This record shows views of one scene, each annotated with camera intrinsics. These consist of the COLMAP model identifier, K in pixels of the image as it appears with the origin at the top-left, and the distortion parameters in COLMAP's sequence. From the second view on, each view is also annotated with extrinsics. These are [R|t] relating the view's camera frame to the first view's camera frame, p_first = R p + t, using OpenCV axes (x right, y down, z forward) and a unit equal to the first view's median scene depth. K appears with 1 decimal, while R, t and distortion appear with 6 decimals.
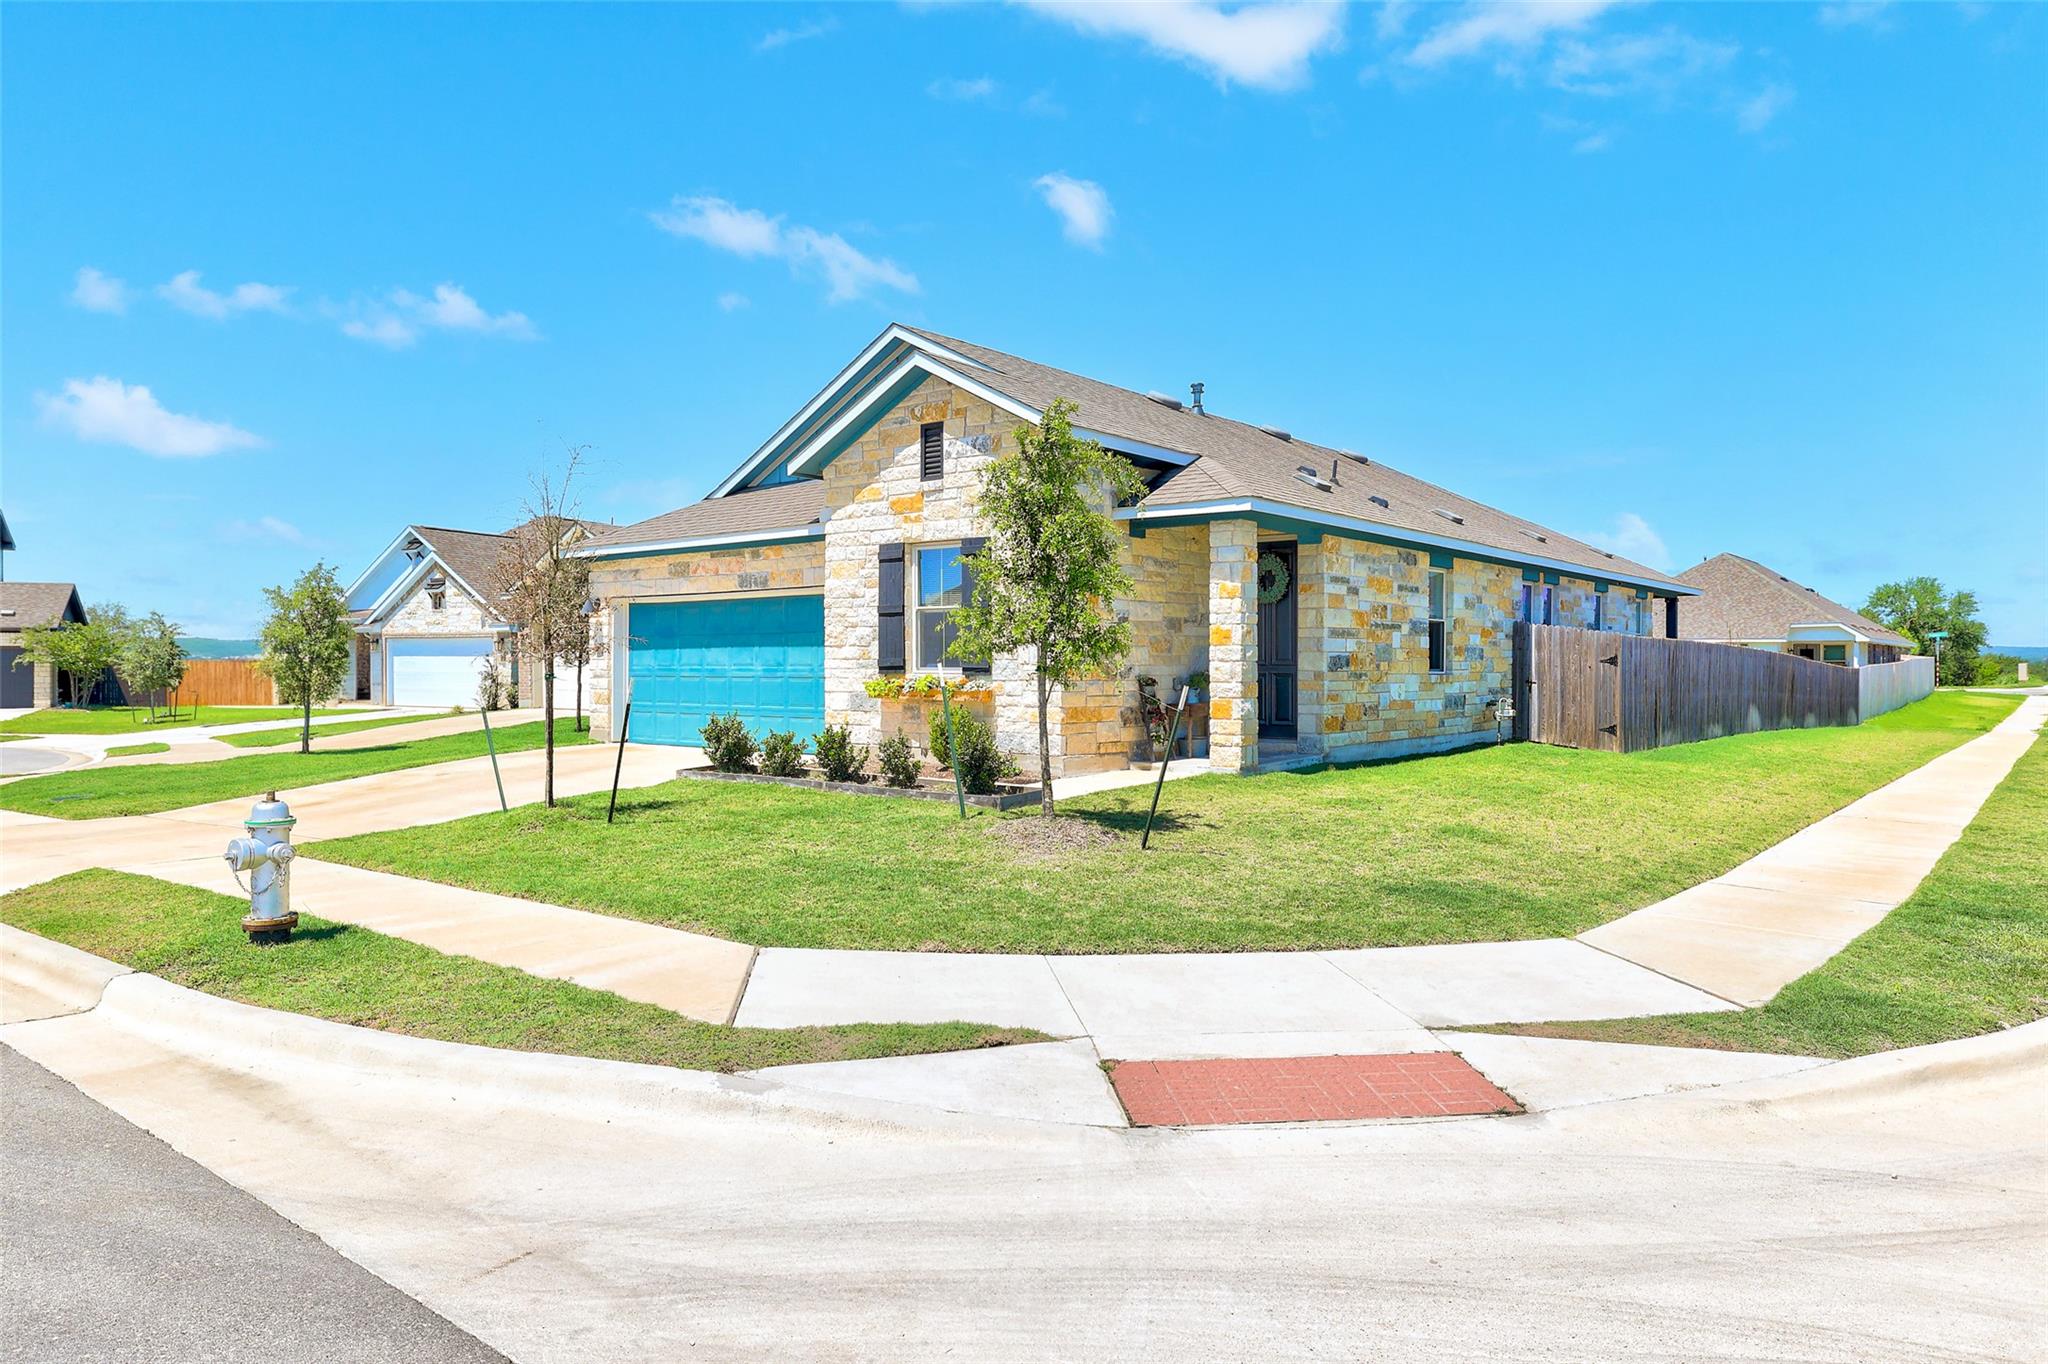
lens RADIAL K [[1243.8, 0, 1030.4], [0, 1243.8, 649.6], [0, 0, 1]] dist [0.027394, -0.003787]
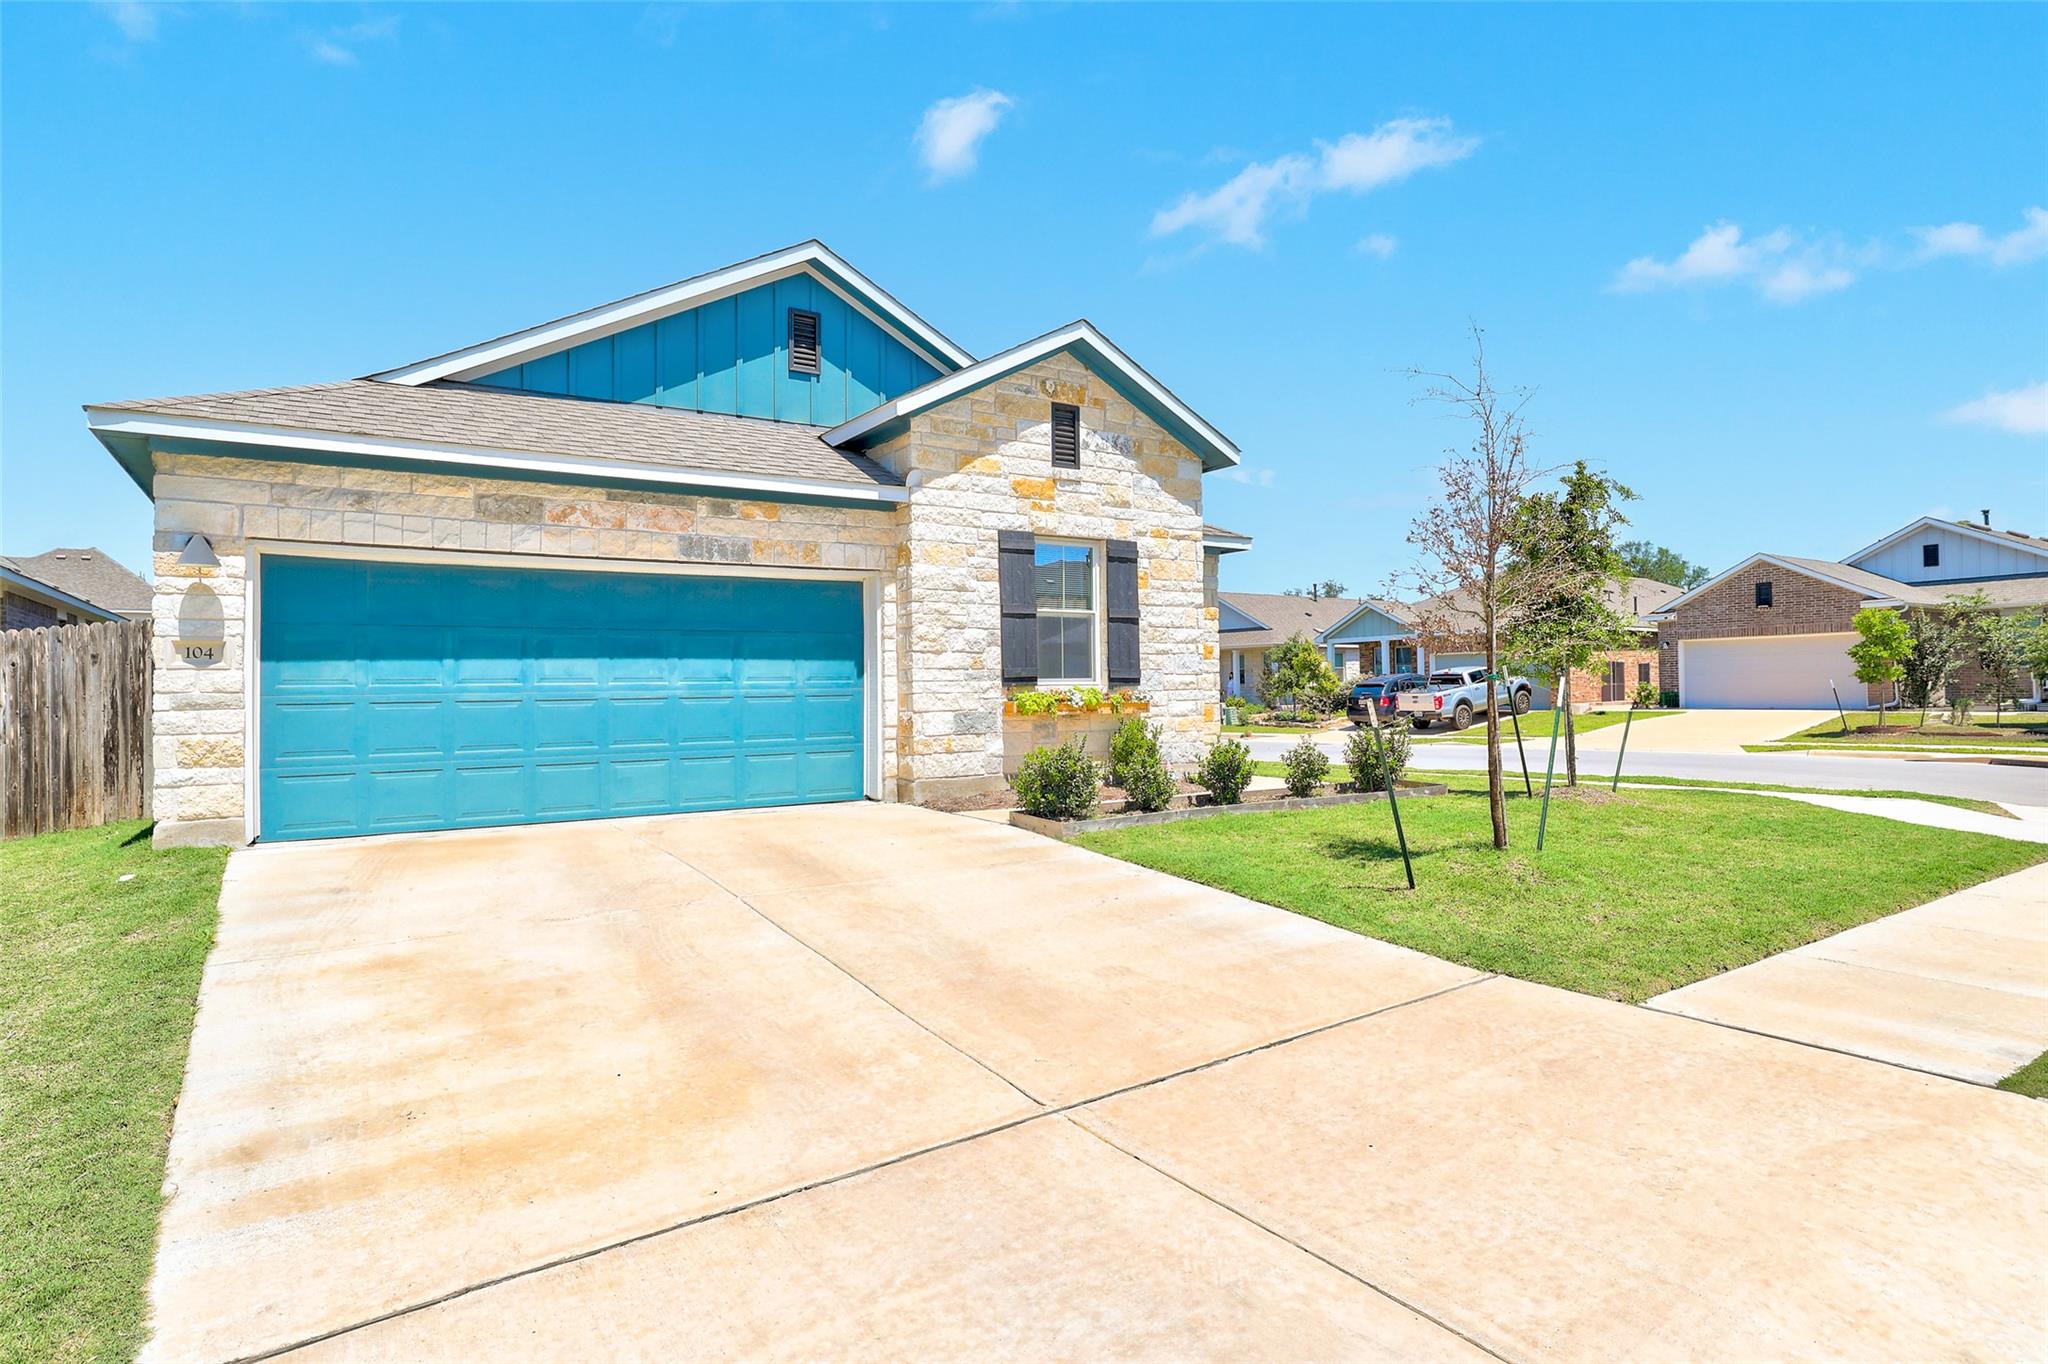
lens RADIAL K [[1097.6, 0, 924.2], [0, 1097.6, 655.9], [0, 0, 1]] dist [-0.009976, -0.000150]
pose [[0.345461, 0.023163, 0.938147, -0.819607], [0.000783, 0.999688, -0.024970, 0.017199], [-0.938433, 0.009361, 0.345335, 0.797022]]
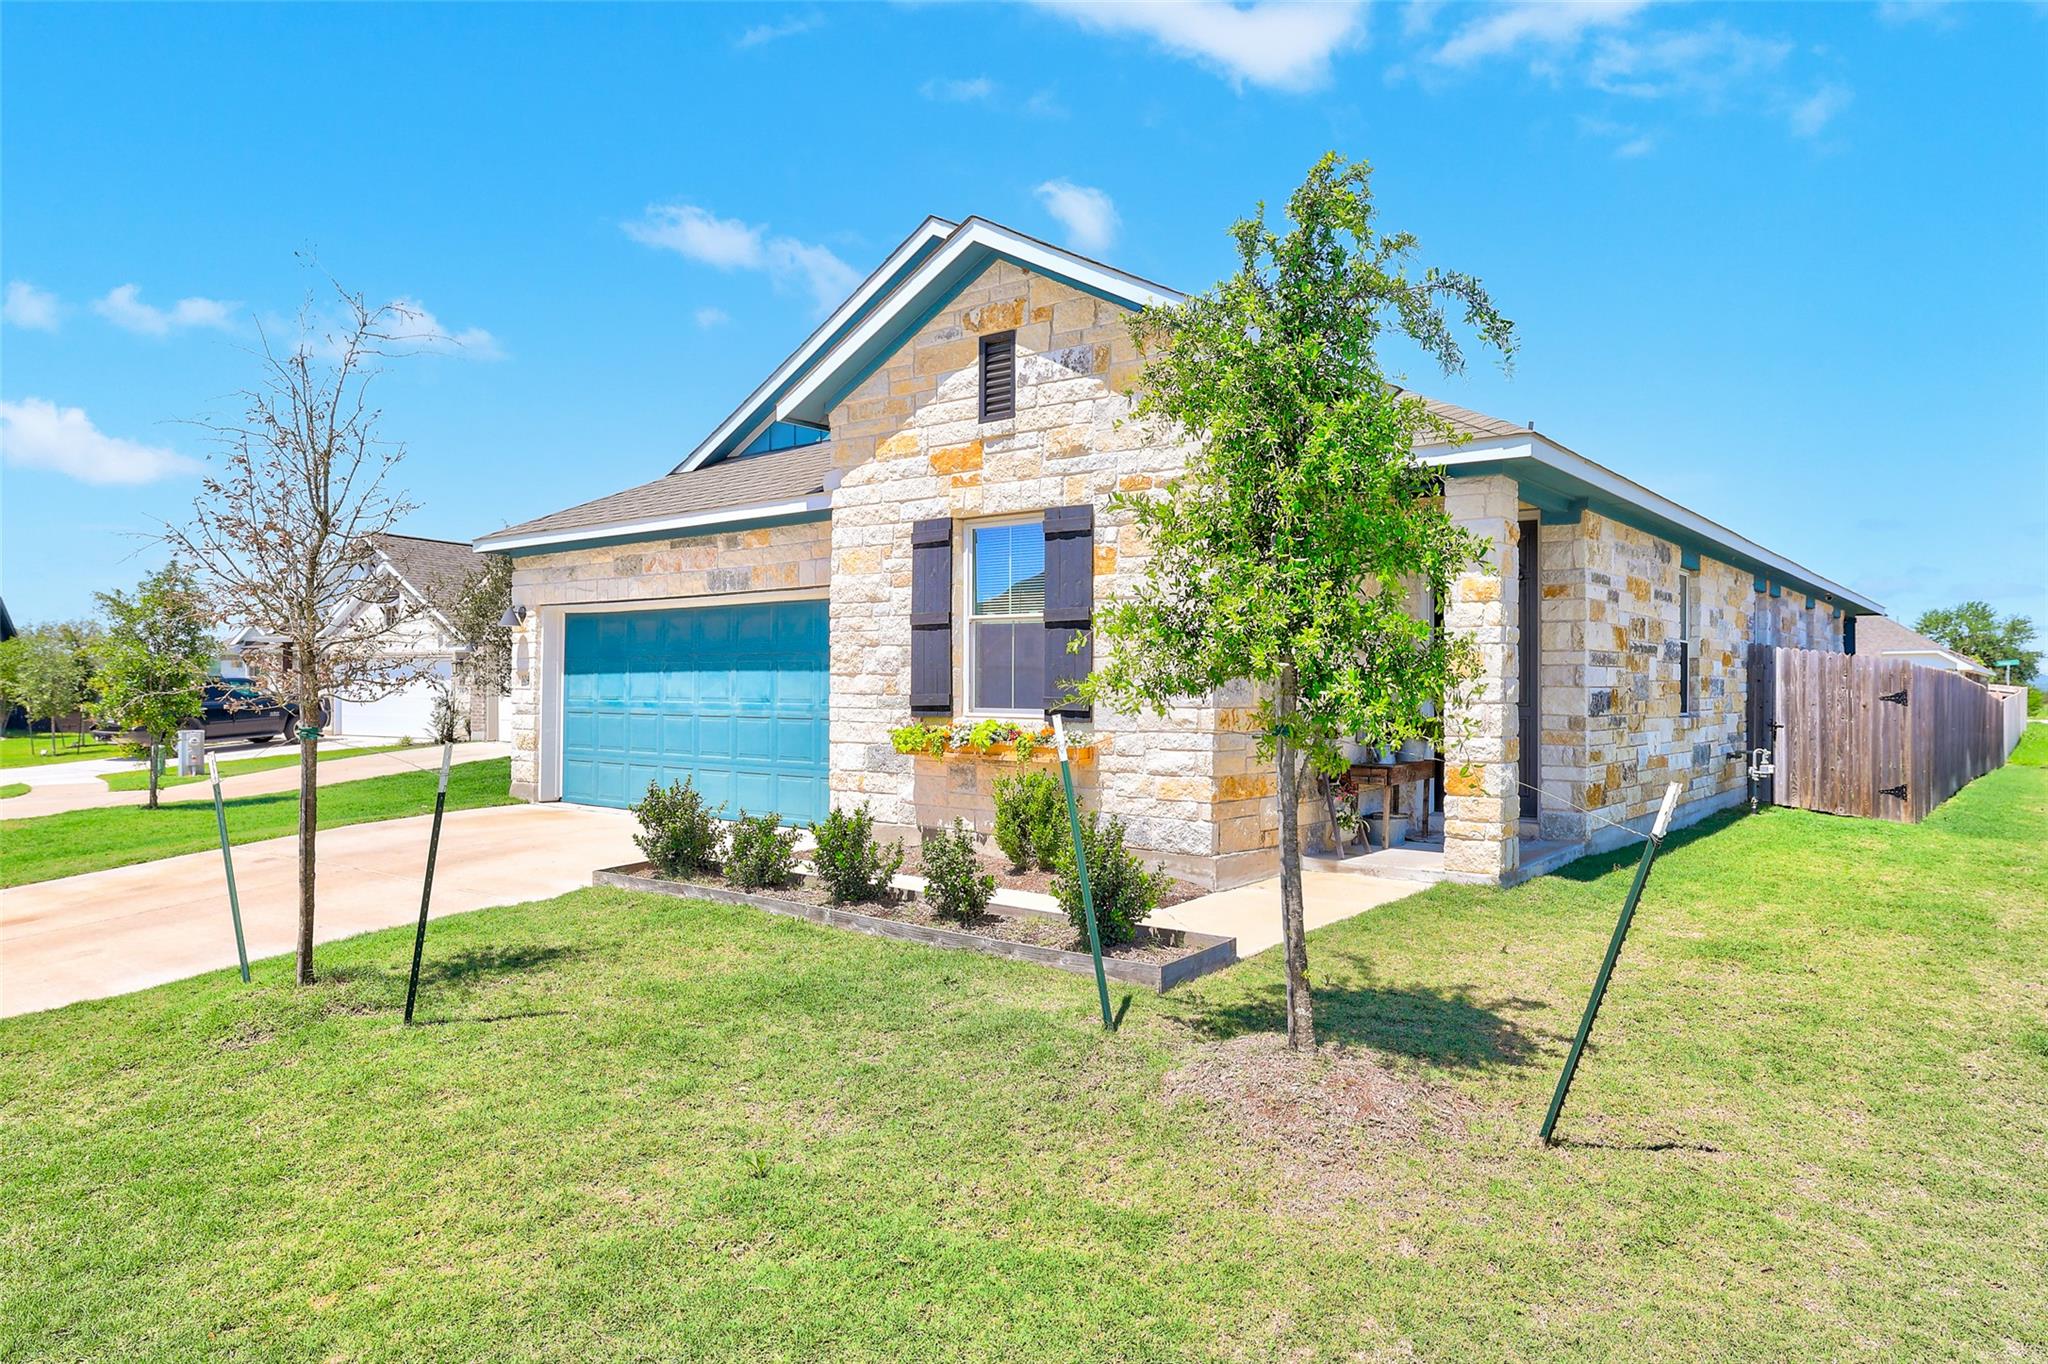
lens RADIAL K [[1243.8, 0, 1048.1], [0, 1243.8, 658.0], [0, 0, 1]] dist [0.027394, -0.003787]
pose [[0.999928, 0.005211, 0.010820, -0.056569], [-0.005085, 0.999919, -0.011659, -0.004419], [-0.010880, 0.011603, 0.999873, 0.337575]]
